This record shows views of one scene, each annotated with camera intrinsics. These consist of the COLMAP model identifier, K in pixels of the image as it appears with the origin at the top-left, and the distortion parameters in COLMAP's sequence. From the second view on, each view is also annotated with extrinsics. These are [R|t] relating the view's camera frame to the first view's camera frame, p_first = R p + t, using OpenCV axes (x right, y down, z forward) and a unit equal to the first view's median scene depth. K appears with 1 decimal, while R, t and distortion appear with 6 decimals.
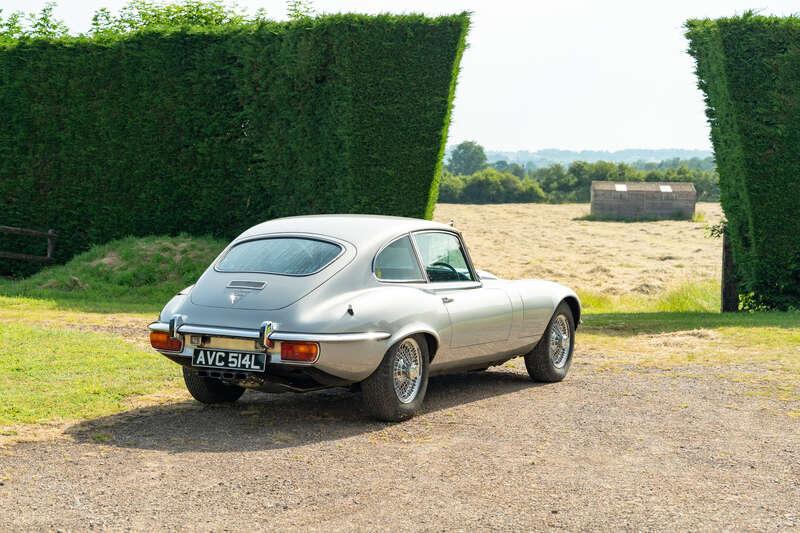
lens RADIAL K [[1633.2, 0, 395.6], [0, 1633.2, 258.8], [0, 0, 1]] dist [0.056583, 0.000000]
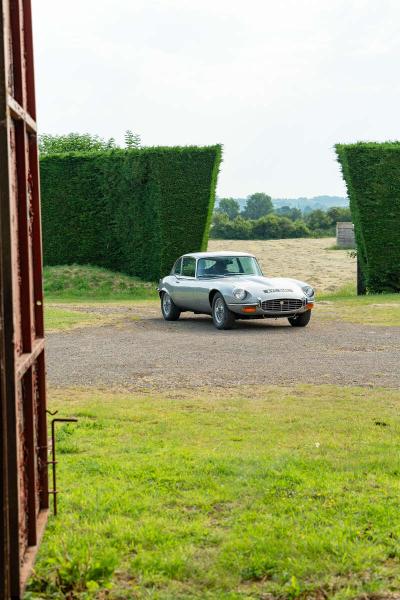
lens RADIAL K [[1224.9, 0, 199.2], [0, 1224.9, 302.1], [0, 0, 1]] dist [0.056583, 0.000000]
pose [[0.999568, -0.028044, -0.008844, 0.027330], [0.028187, 0.999467, 0.016468, 0.010334], [0.008377, -0.016710, 0.999825, -0.441485]]
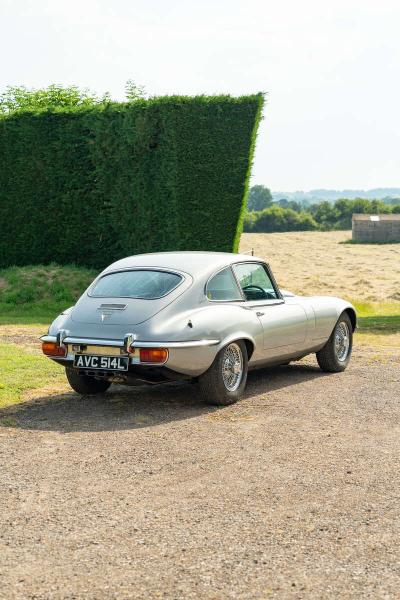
lens RADIAL K [[1224.9, 0, 200.5], [0, 1224.9, 303.2], [0, 0, 1]] dist [0.056583, 0.000000]
pose [[0.999782, -0.020481, -0.004167, -0.005844], [0.020573, 0.999514, 0.023436, -0.003698], [0.003685, -0.023516, 0.999717, -0.004756]]
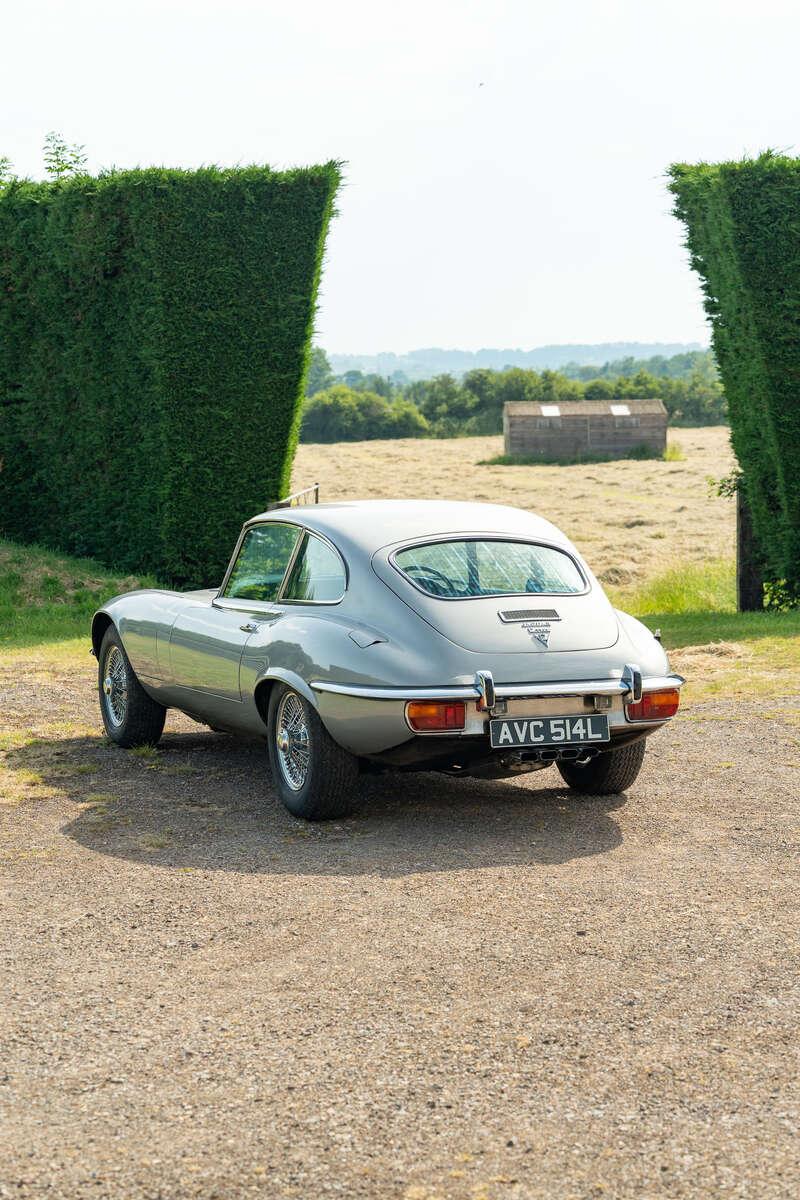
lens RADIAL K [[2602.5, 0, 391.2], [0, 2602.5, 604.0], [0, 0, 1]] dist [0.049488, 0.000000]
pose [[0.996343, -0.038304, 0.076375, -0.019536], [0.036073, 0.998888, 0.030368, -0.006970], [-0.077453, -0.027502, 0.996617, -0.030771]]
